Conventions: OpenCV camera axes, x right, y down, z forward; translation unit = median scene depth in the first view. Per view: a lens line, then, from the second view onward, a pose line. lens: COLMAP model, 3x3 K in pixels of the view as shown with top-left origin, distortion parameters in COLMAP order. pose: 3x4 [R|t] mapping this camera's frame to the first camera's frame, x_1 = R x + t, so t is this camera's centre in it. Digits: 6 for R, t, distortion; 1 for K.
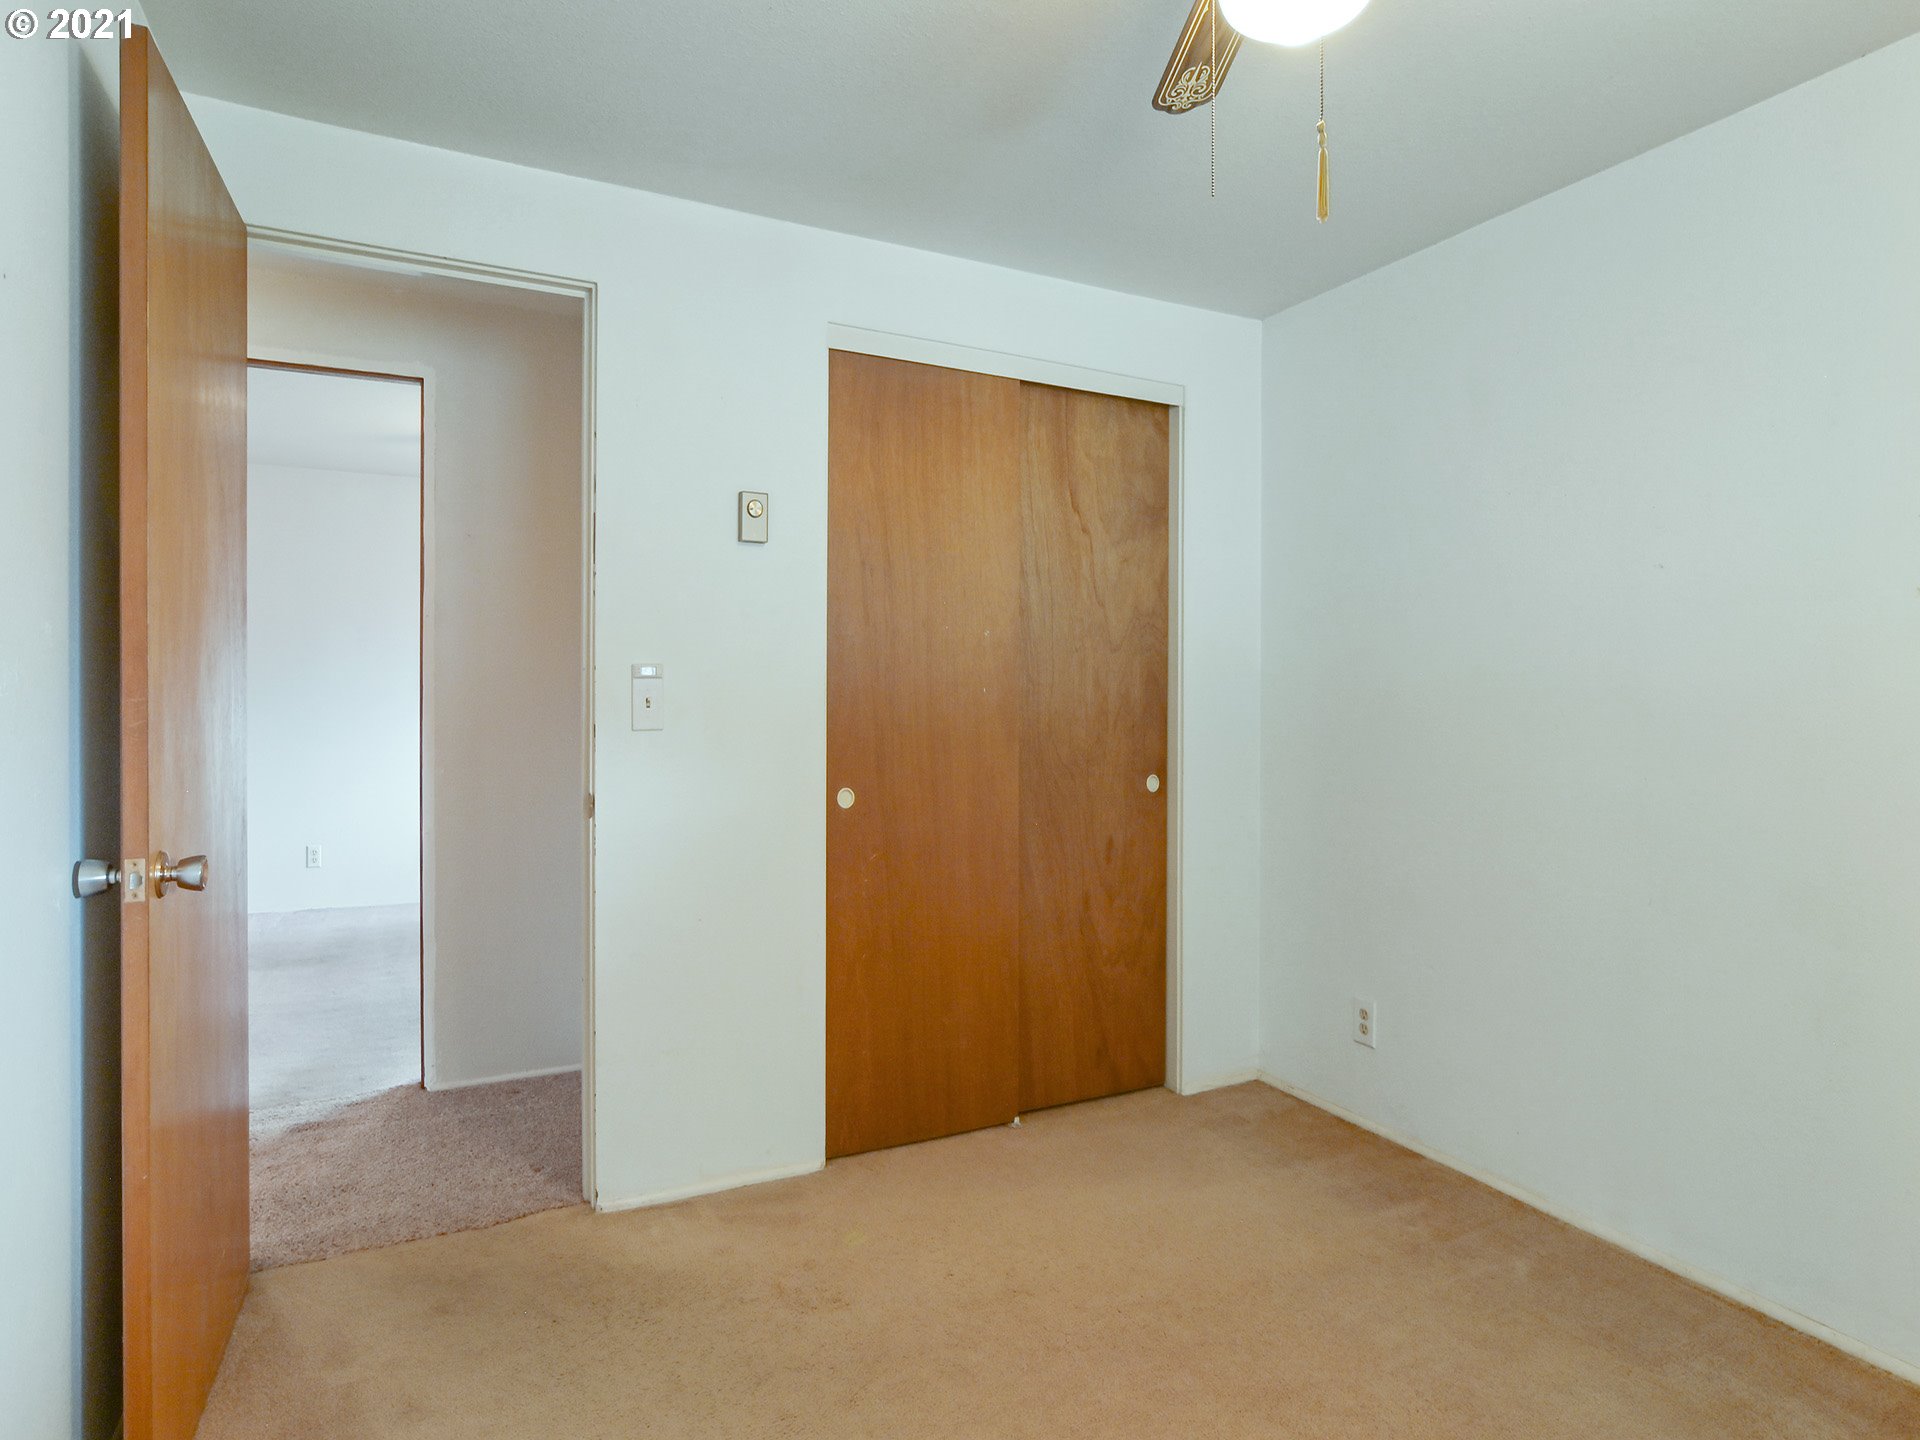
lens RADIAL K [[1094.1, 0, 891.8], [0, 1094.1, 724.7], [0, 0, 1]] dist [-0.025019, 0.010363]
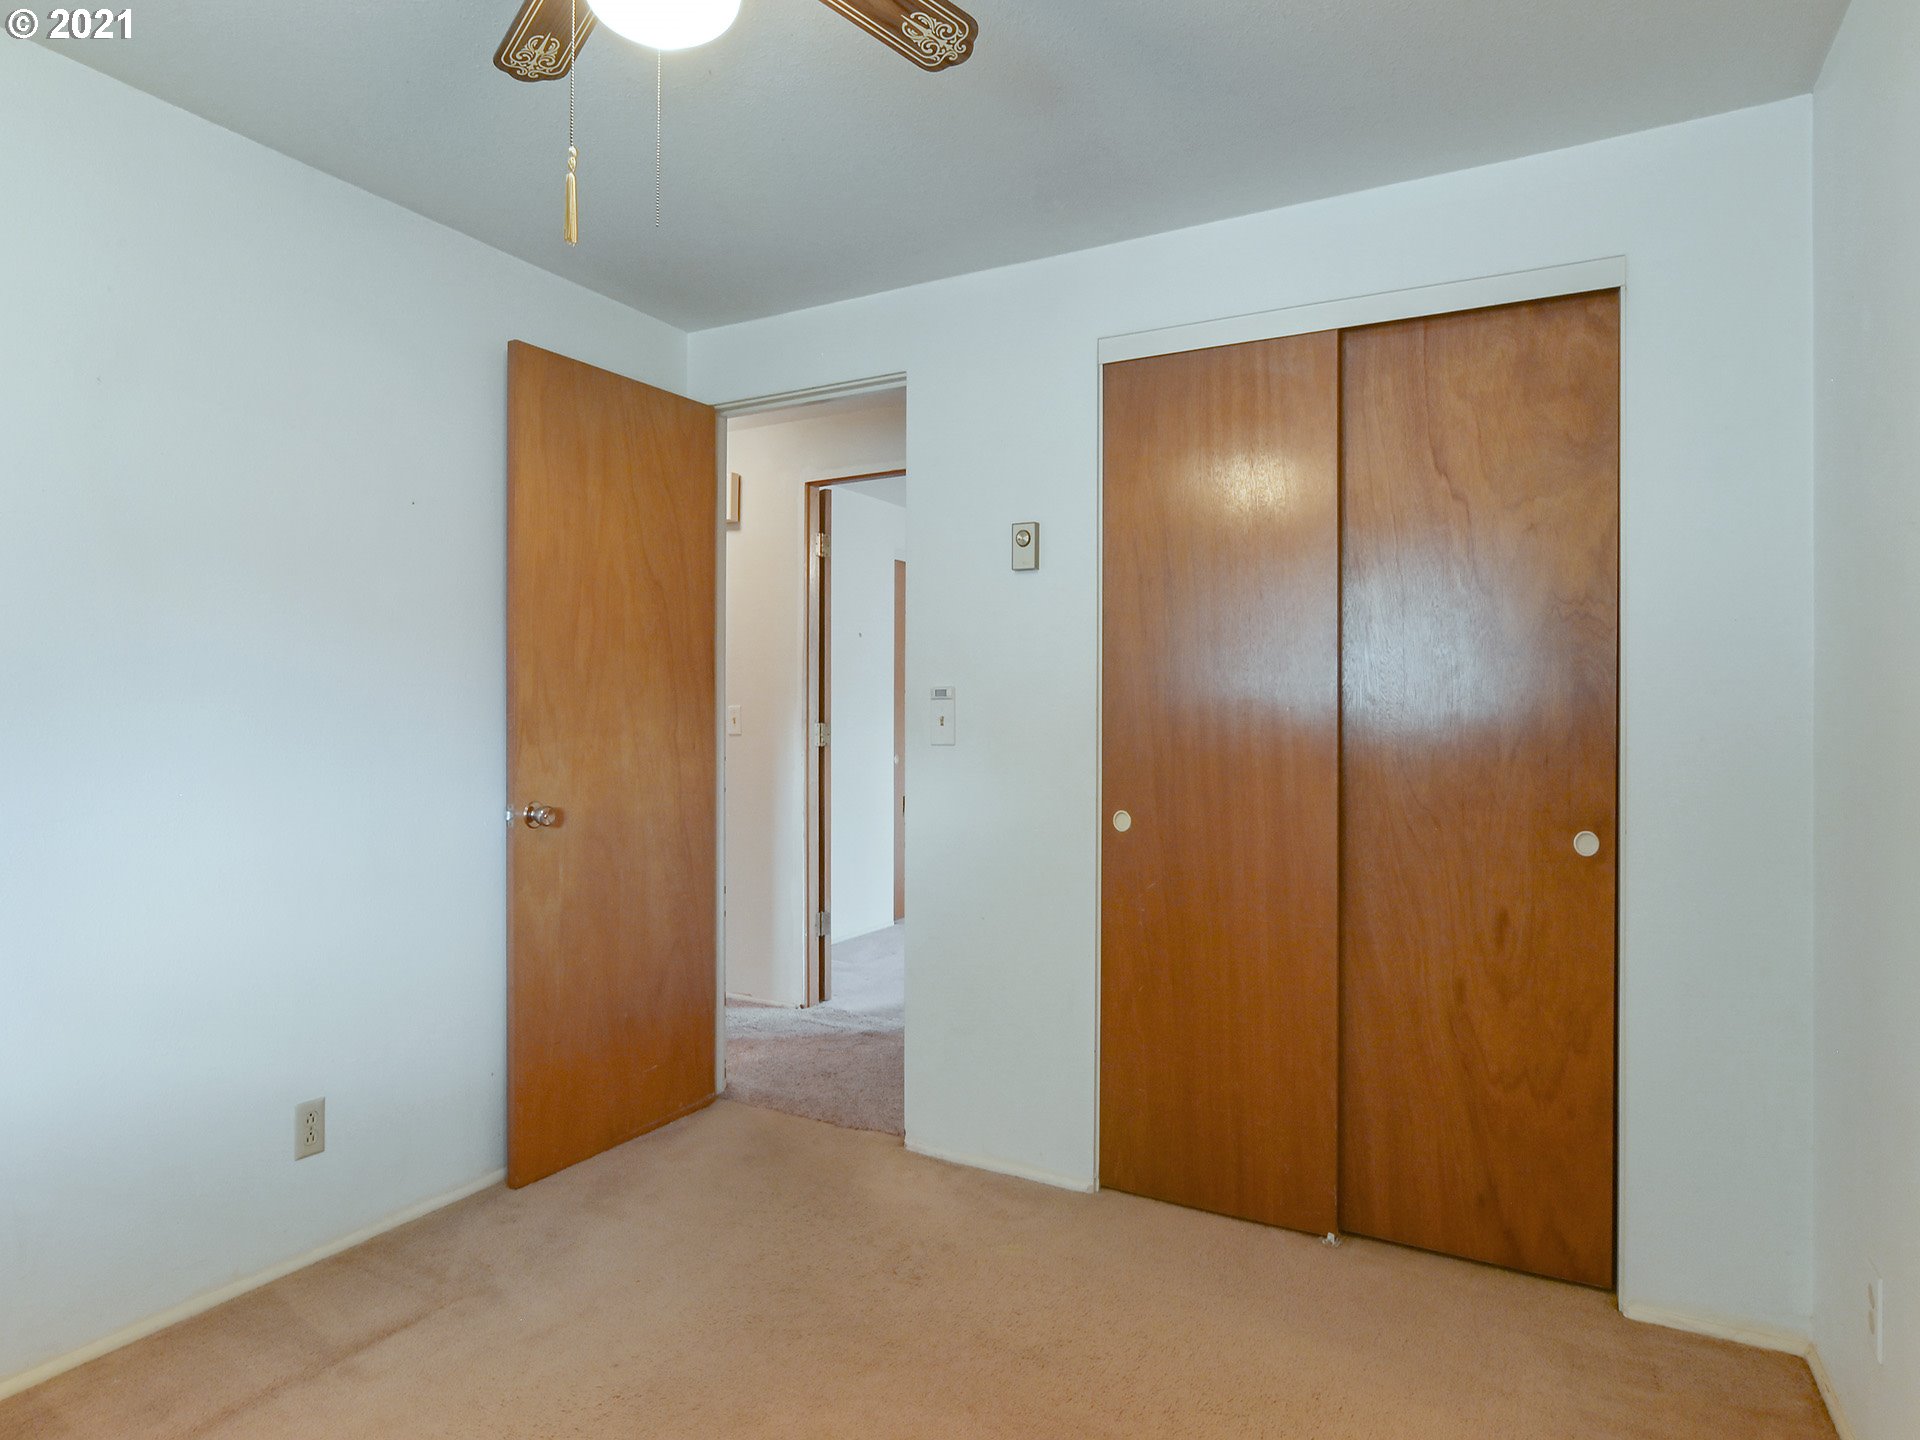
lens RADIAL K [[1114.0, 0, 980.0], [0, 1114.0, 727.5], [0, 0, 1]] dist [-0.027305, 0.016456]
pose [[0.561872, 0.014306, -0.827101, 0.629232], [-0.021139, 0.999772, 0.002933, -0.014398], [0.826954, 0.015836, 0.562046, 0.304573]]
